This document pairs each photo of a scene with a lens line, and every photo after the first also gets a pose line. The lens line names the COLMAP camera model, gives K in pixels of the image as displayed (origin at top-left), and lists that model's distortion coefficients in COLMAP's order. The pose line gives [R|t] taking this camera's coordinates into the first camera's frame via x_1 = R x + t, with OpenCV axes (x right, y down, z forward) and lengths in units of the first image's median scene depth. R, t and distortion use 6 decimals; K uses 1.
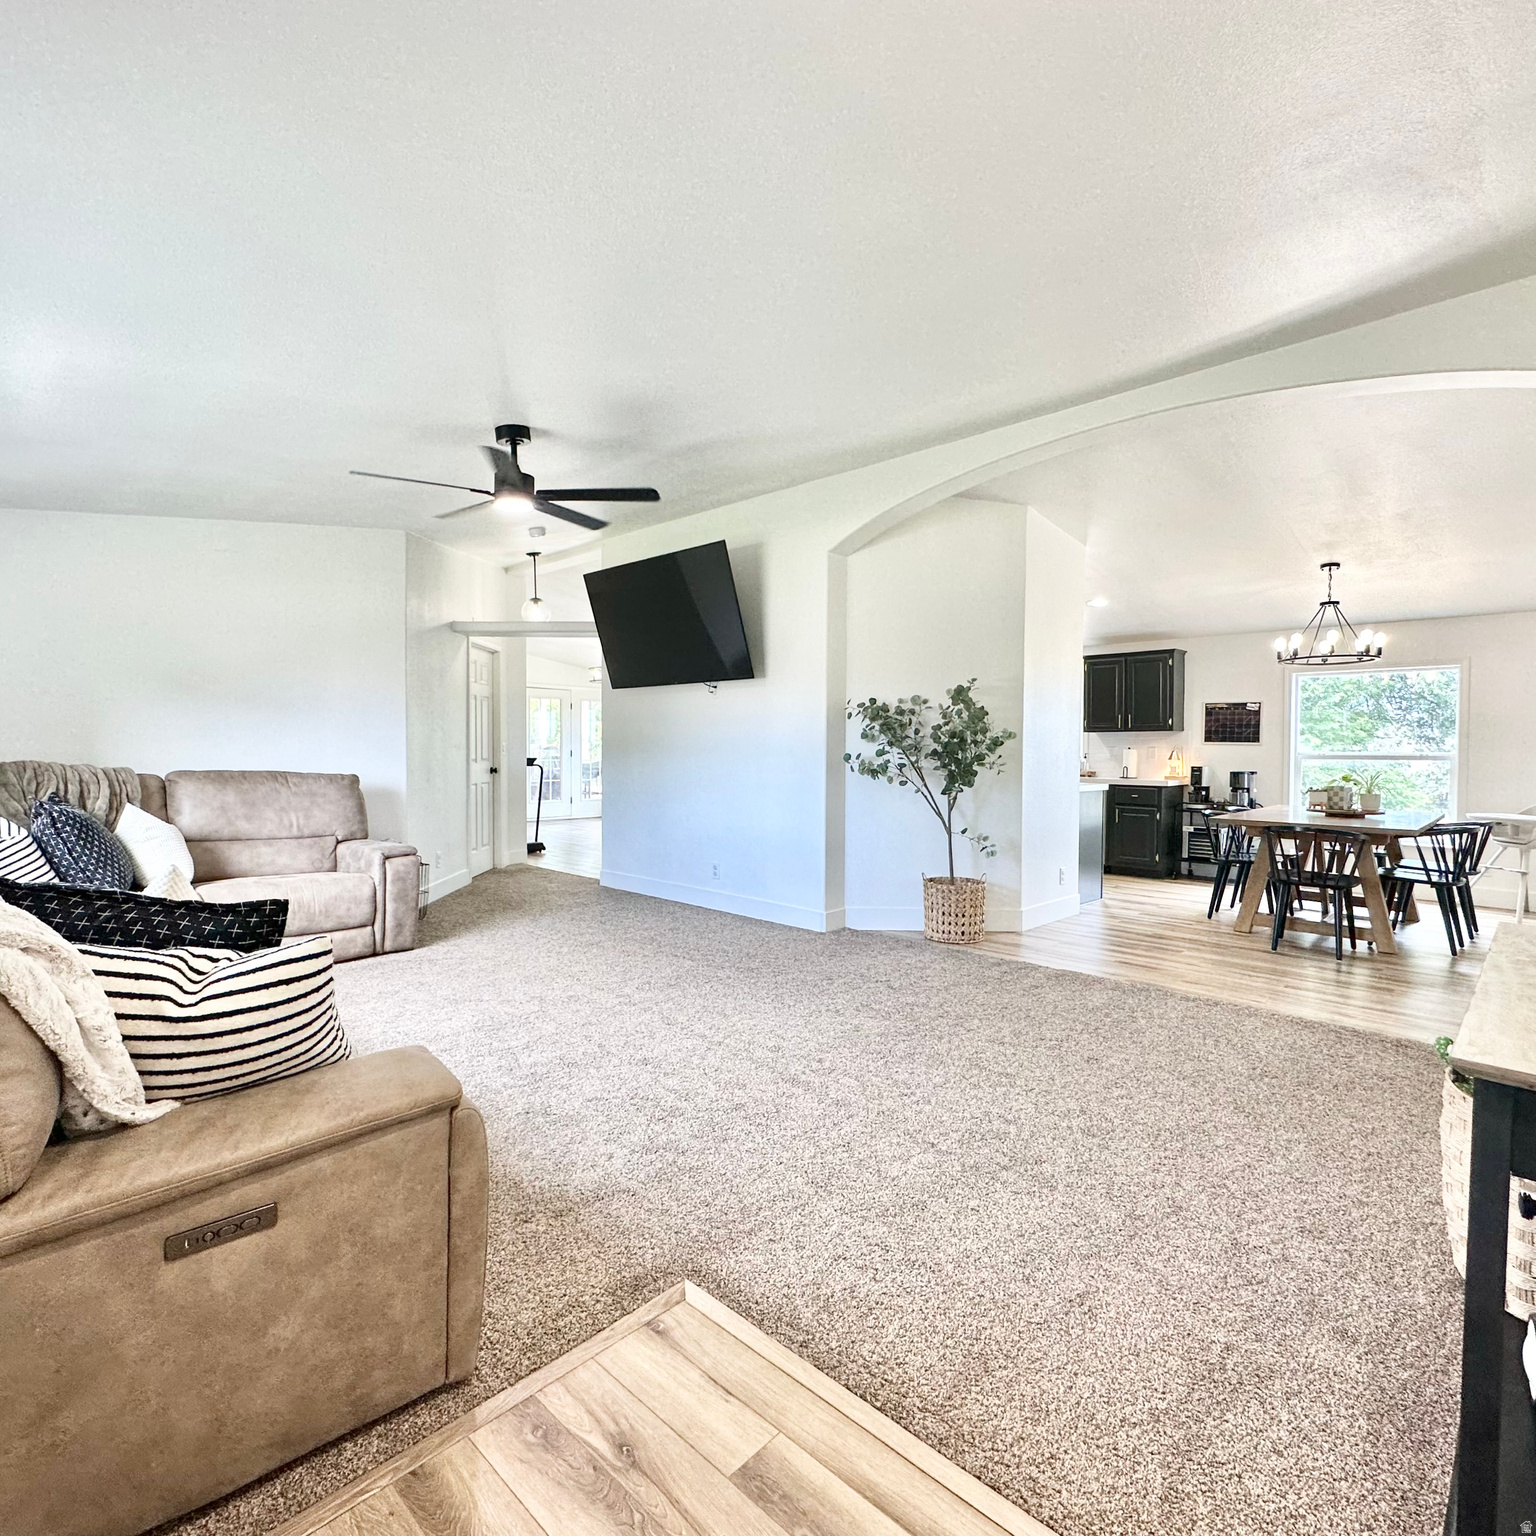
lens RADIAL K [[830.0, 0, 768.0], [0, 830.0, 768.0], [0, 0, 1]] dist [-0.003522, 0.000314]
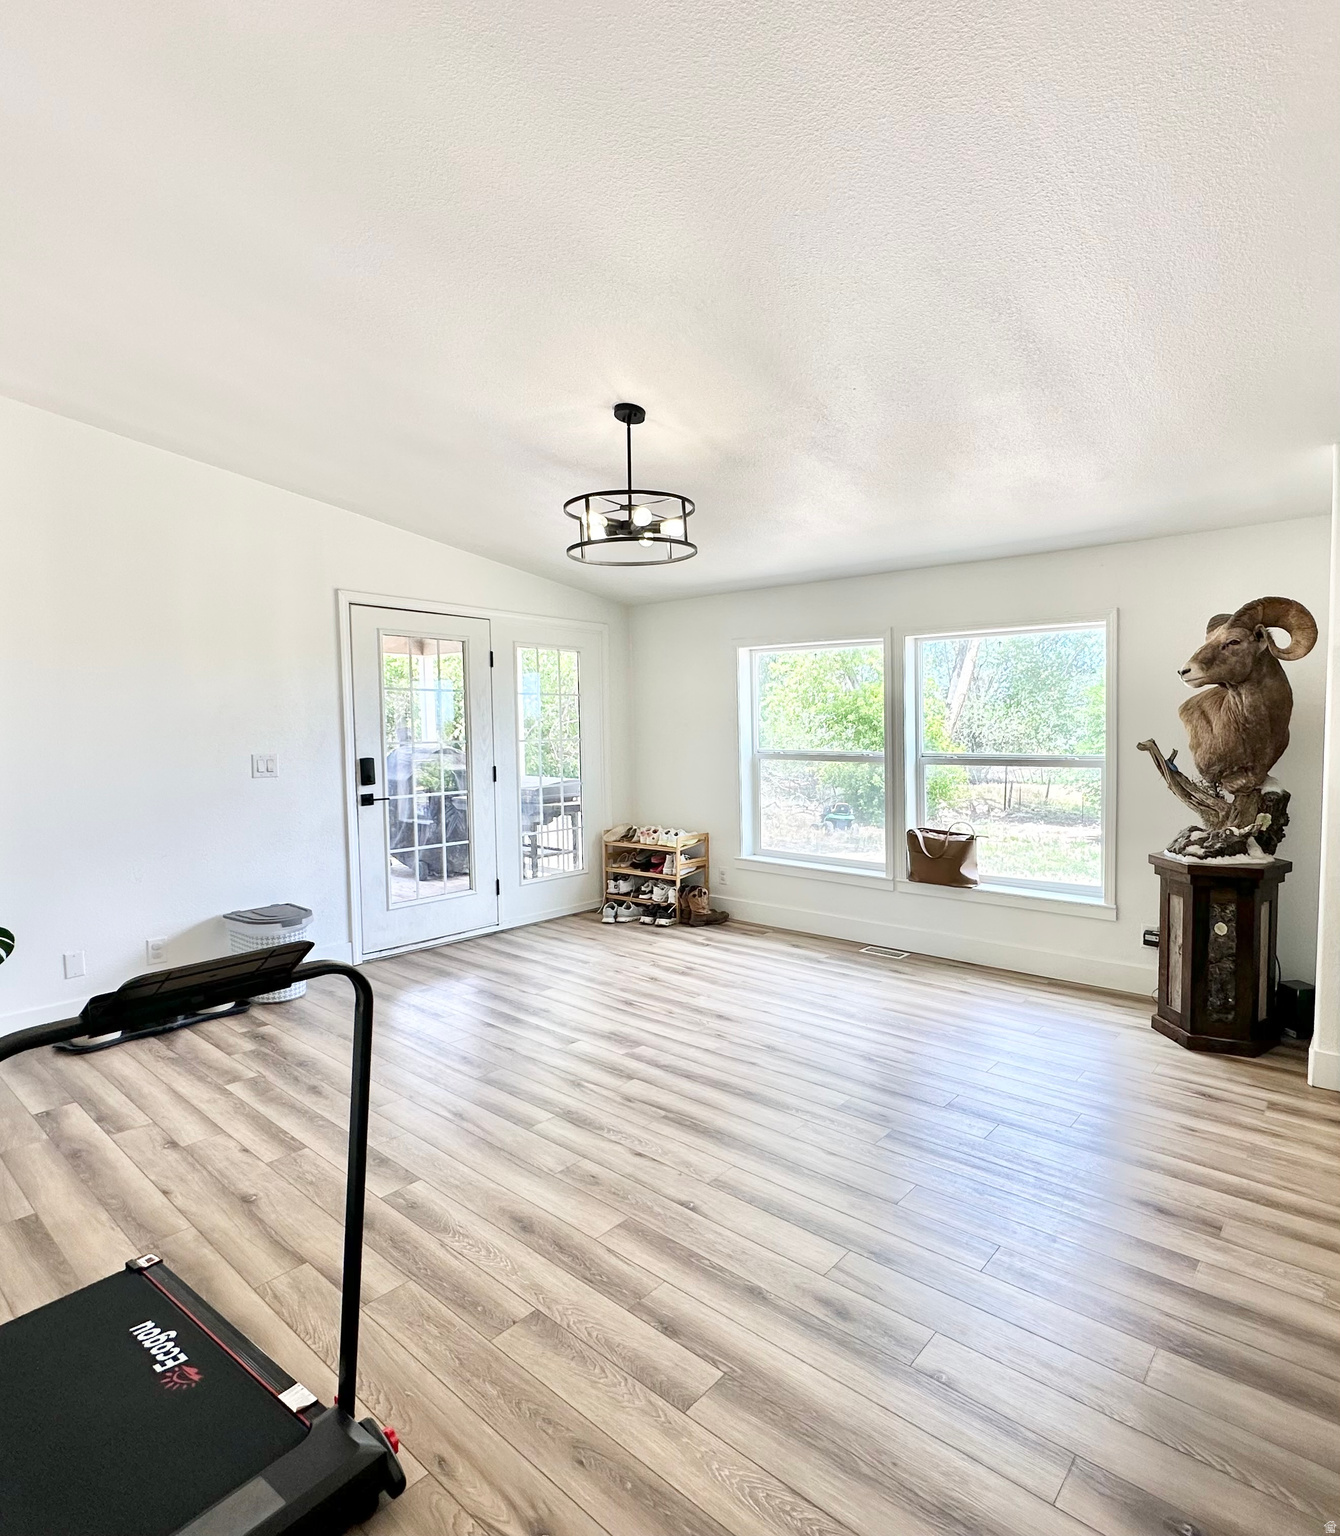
lens RADIAL K [[800.9, 0, 772.8], [0, 800.9, 769.3], [0, 0, 1]] dist [0.000003, -0.000499]
pose [[0.991926, -0.020553, 0.125145, -0.213546], [0.017137, 0.999452, 0.028314, -0.041153], [-0.125659, -0.025941, 0.991734, 0.840536]]
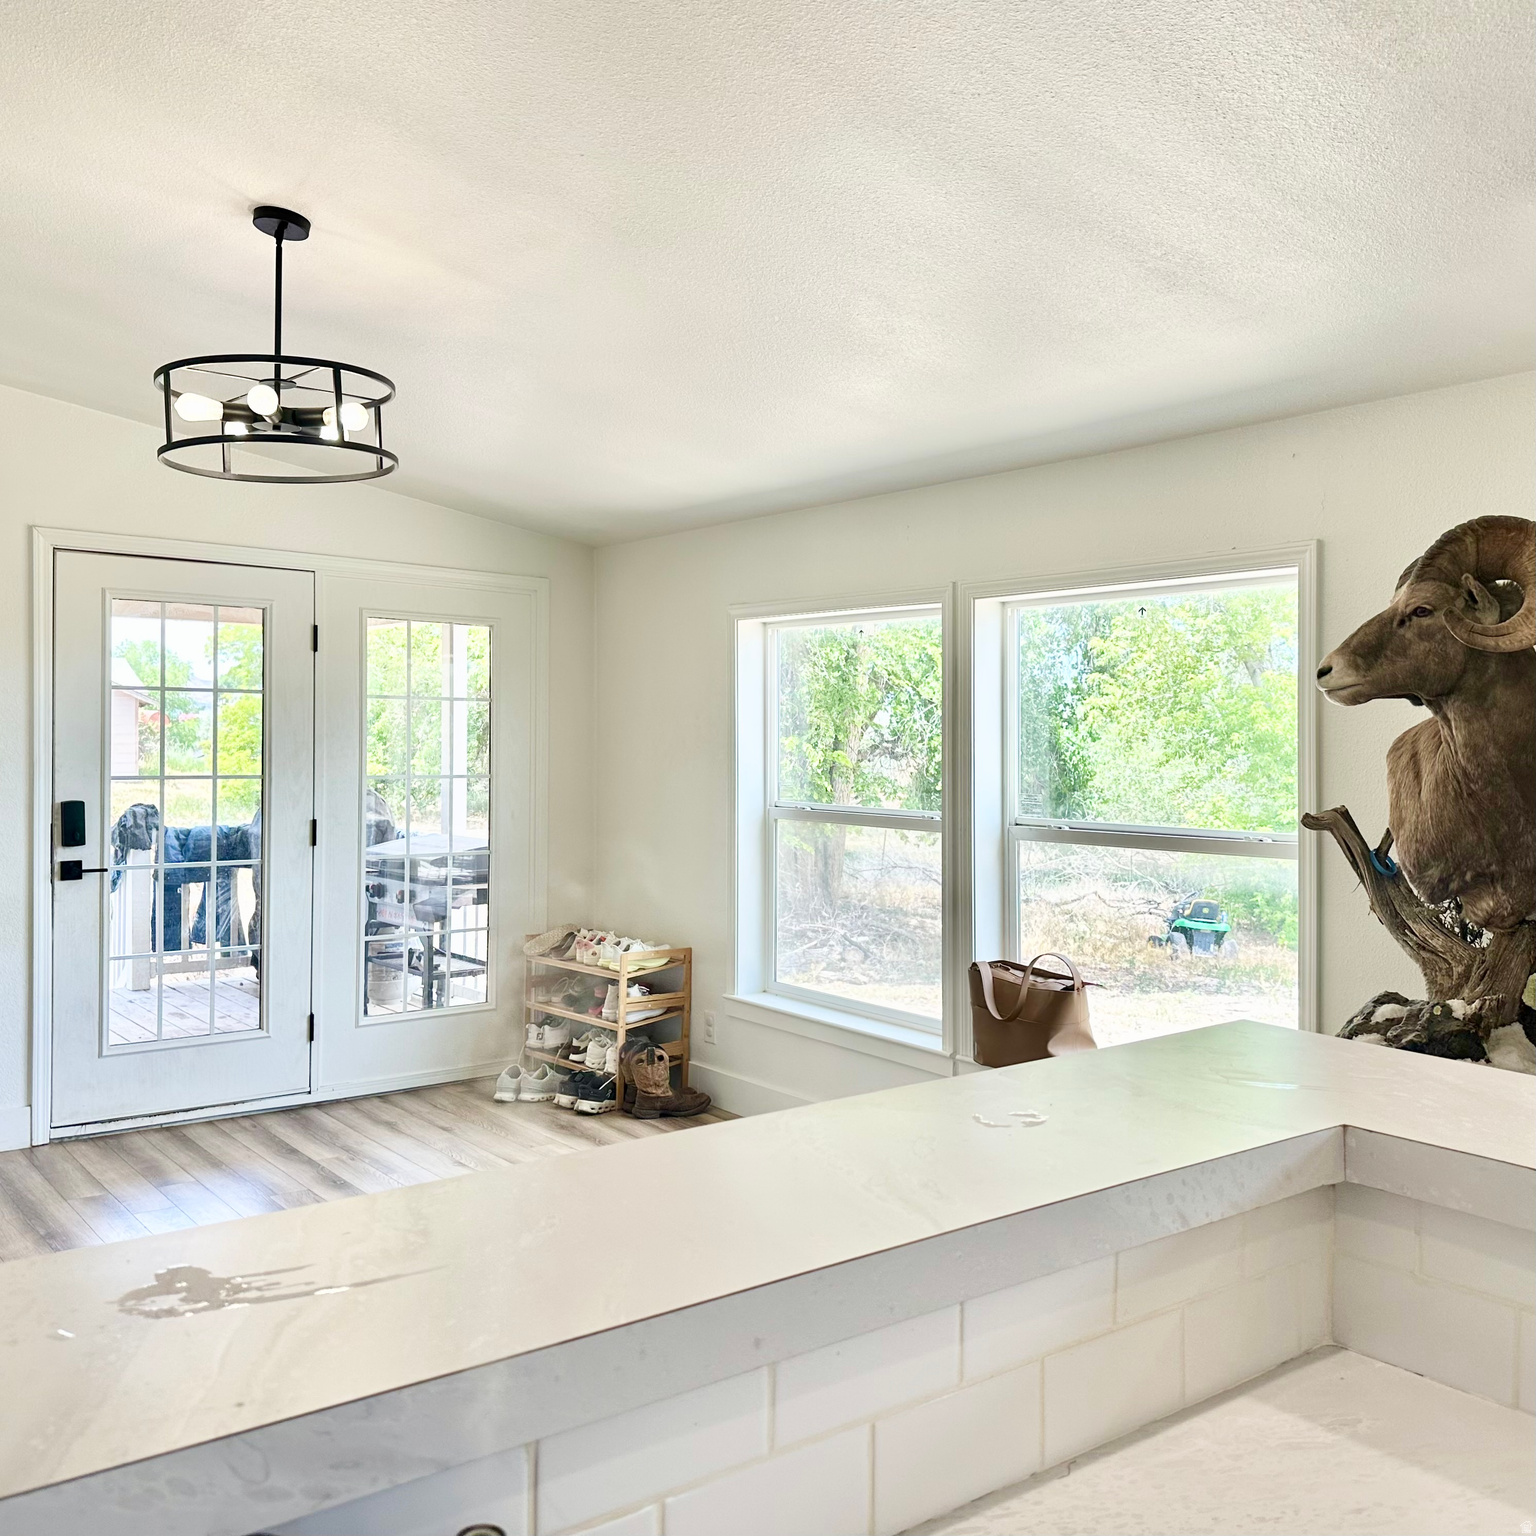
lens RADIAL K [[1426.4, 0, 828.0], [0, 1426.4, 760.2], [0, 0, 1]] dist [0.193577, -0.351017]
pose [[0.994353, 0.004638, -0.106022, -0.060858], [-0.006582, 0.999816, -0.017994, -0.045910], [0.105919, 0.018590, 0.994201, 0.848159]]
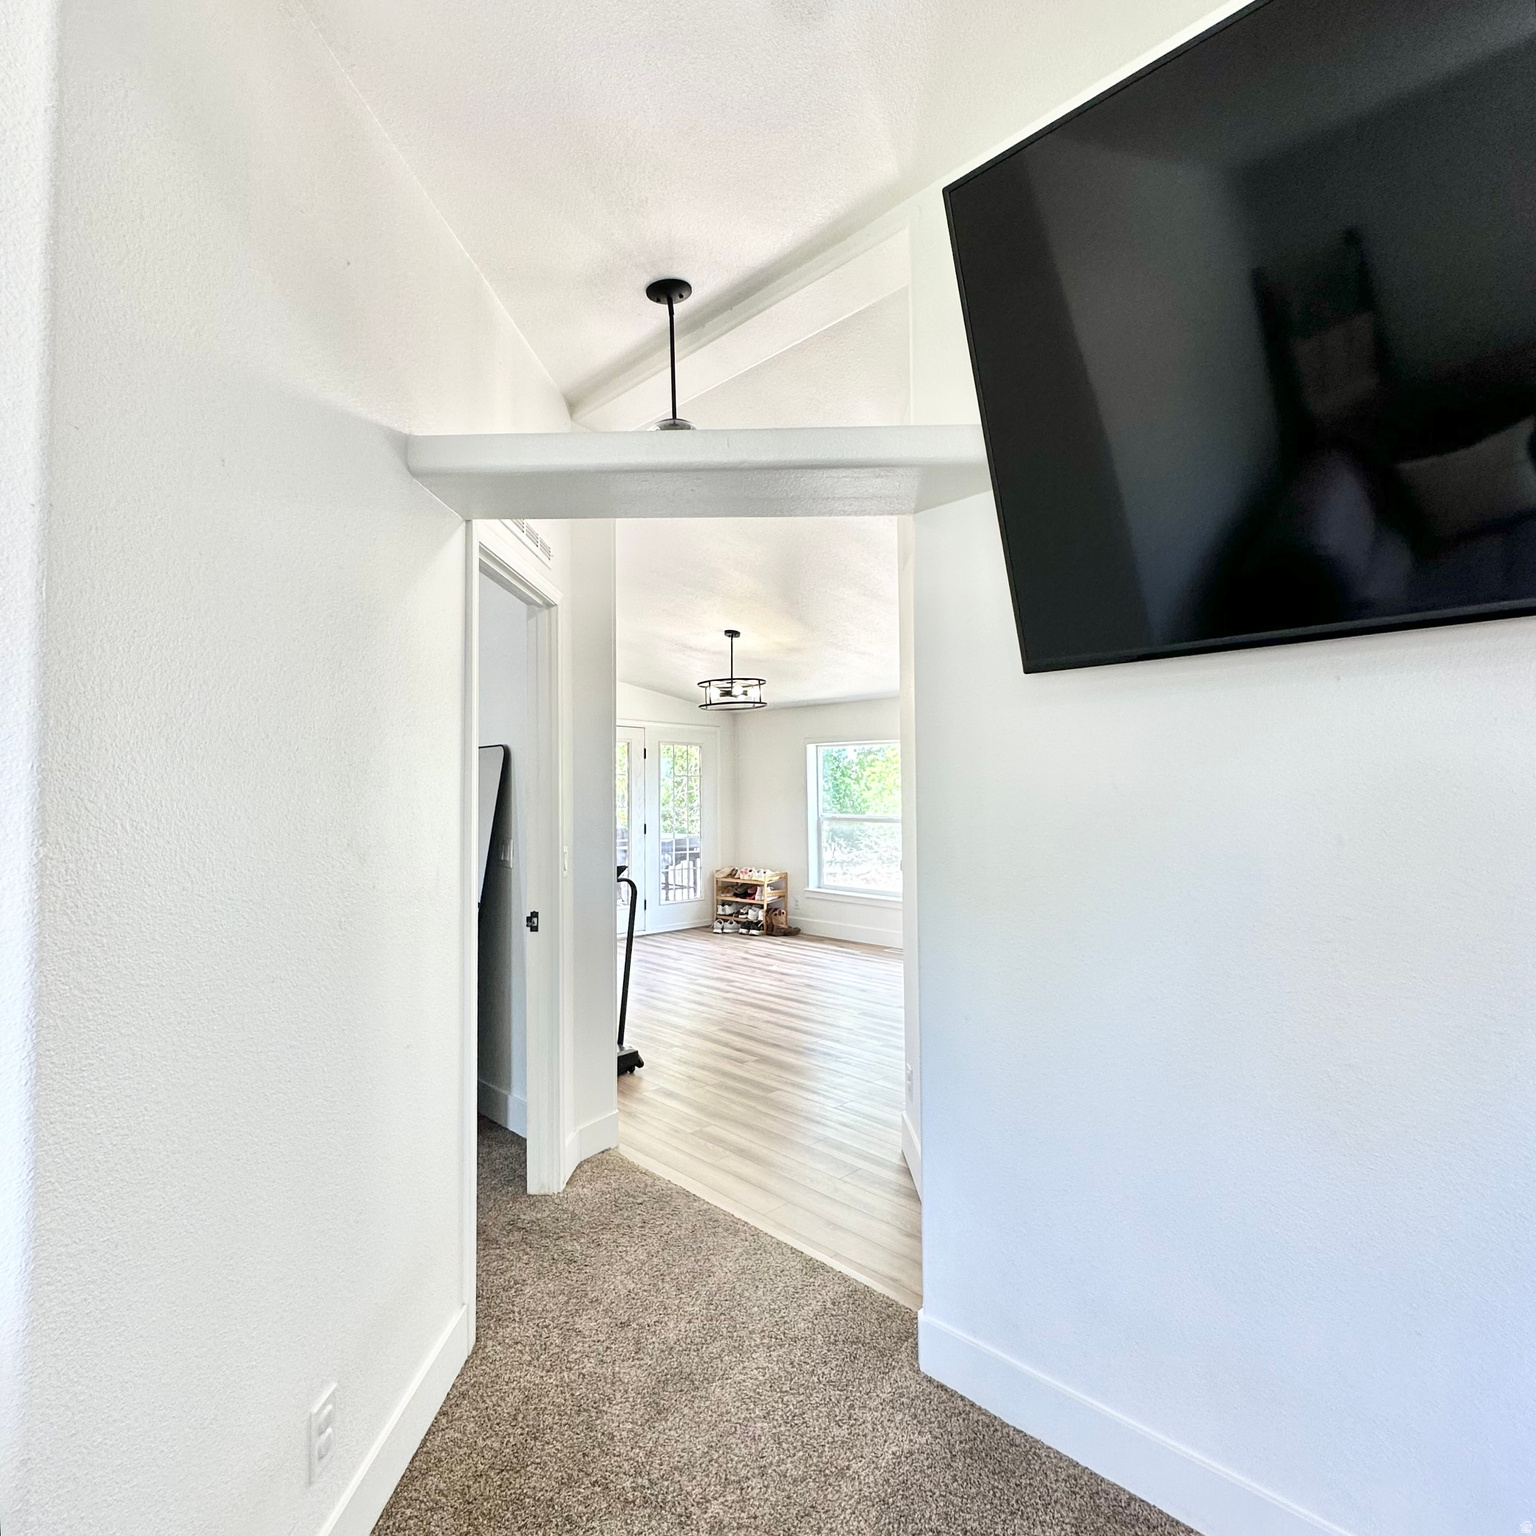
lens RADIAL K [[830.0, 0, 768.0], [0, 830.0, 768.0], [0, 0, 1]] dist [-0.003522, 0.000314]
pose [[0.999753, -0.010045, -0.019841, -0.188222], [0.008836, 0.998153, -0.060097, -0.035629], [0.020408, 0.059907, 0.997995, 0.536386]]
